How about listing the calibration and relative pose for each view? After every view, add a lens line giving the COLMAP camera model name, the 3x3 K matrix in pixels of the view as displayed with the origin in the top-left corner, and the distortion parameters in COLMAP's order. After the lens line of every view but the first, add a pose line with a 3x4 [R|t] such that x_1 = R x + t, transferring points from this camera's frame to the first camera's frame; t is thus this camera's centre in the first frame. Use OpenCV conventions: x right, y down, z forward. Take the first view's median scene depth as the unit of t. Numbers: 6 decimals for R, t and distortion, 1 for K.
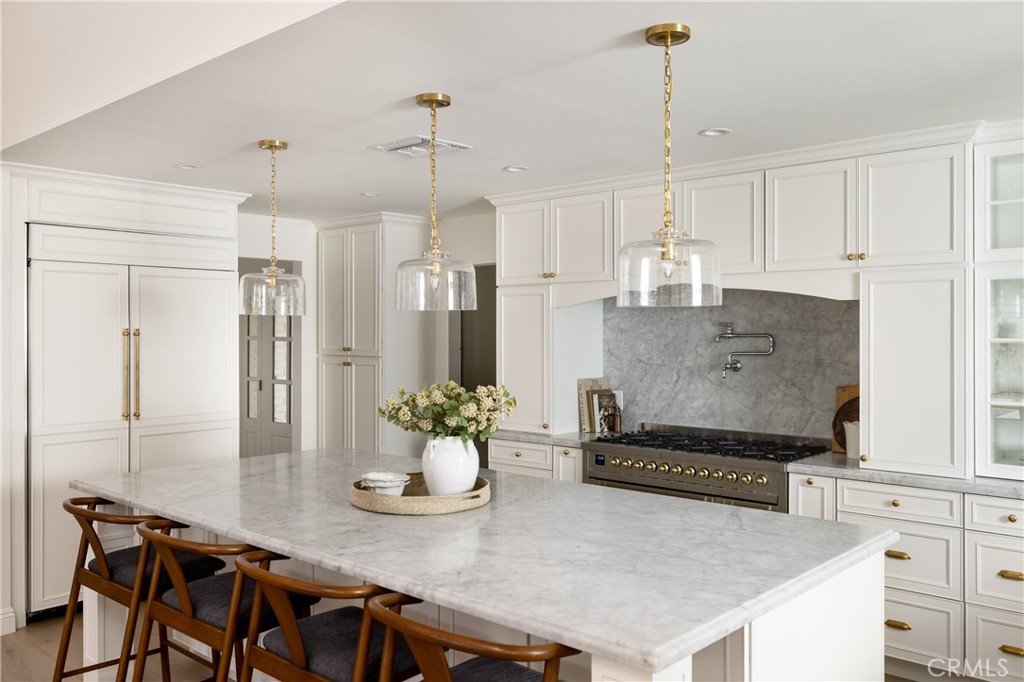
lens RADIAL K [[845.4, 0, 517.8], [0, 845.4, 331.6], [0, 0, 1]] dist [0.006208, 0.005317]
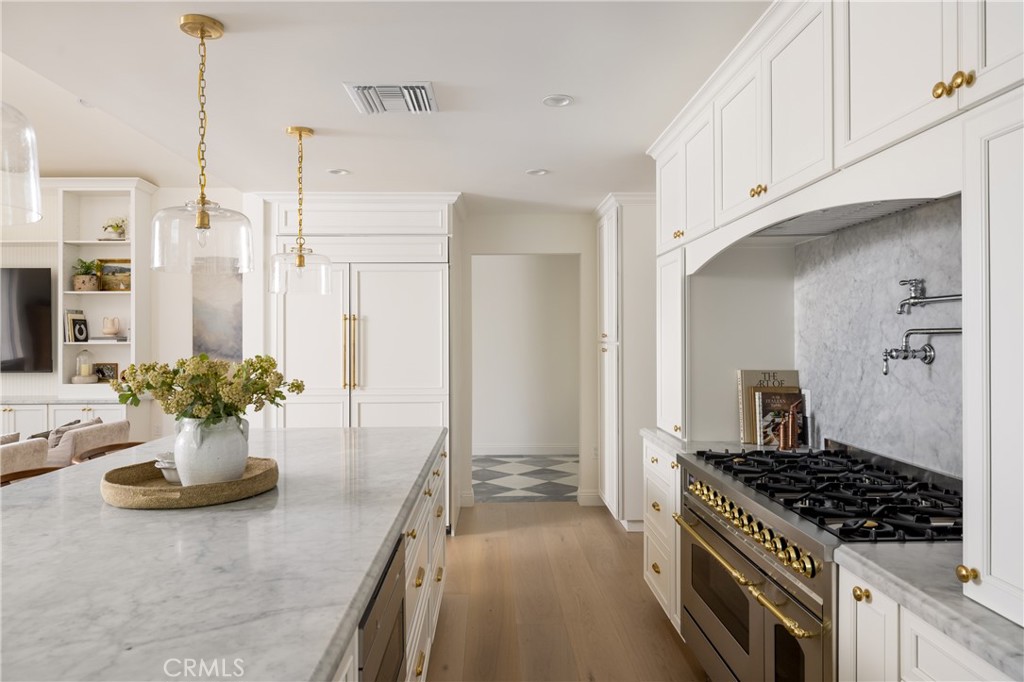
lens RADIAL K [[660.4, 0, 510.4], [0, 660.4, 335.1], [0, 0, 1]] dist [-0.001006, 0.001789]
pose [[0.688585, -0.002535, -0.725151, 0.412530], [0.002550, 0.999996, -0.001074, 0.029315], [0.725151, -0.001110, 0.688589, 0.527053]]
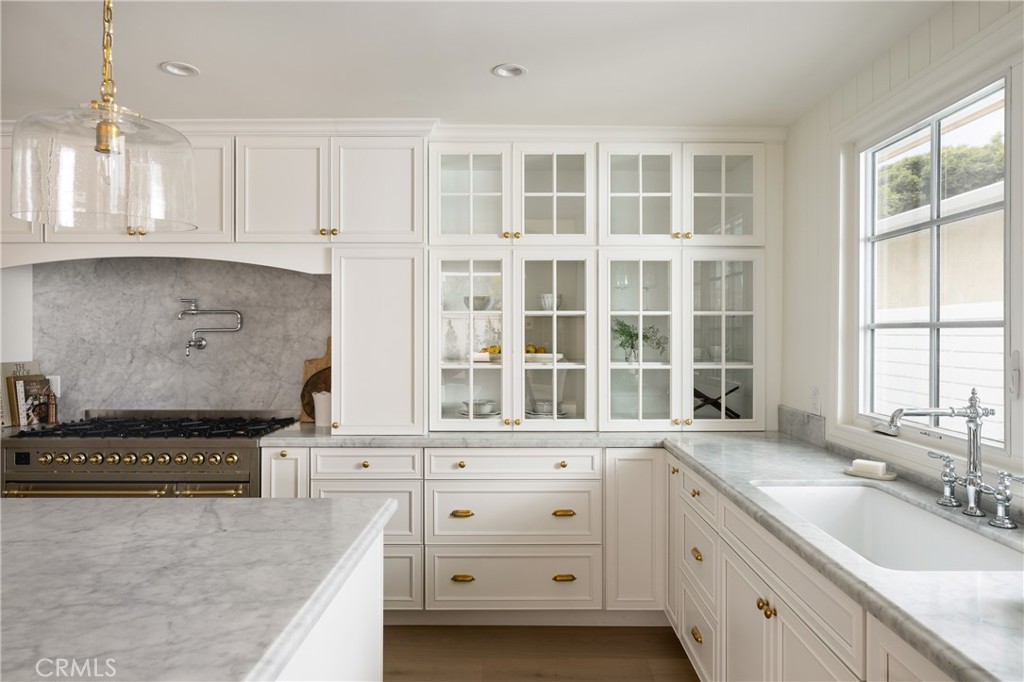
lens RADIAL K [[630.4, 0, 515.2], [0, 630.4, 333.6], [0, 0, 1]] dist [0.003081, -0.000412]
pose [[0.746283, 0.000530, 0.665629, 0.047614], [-0.000951, 1.000000, 0.000271, 0.030586], [-0.665628, -0.000835, 0.746283, 0.230922]]
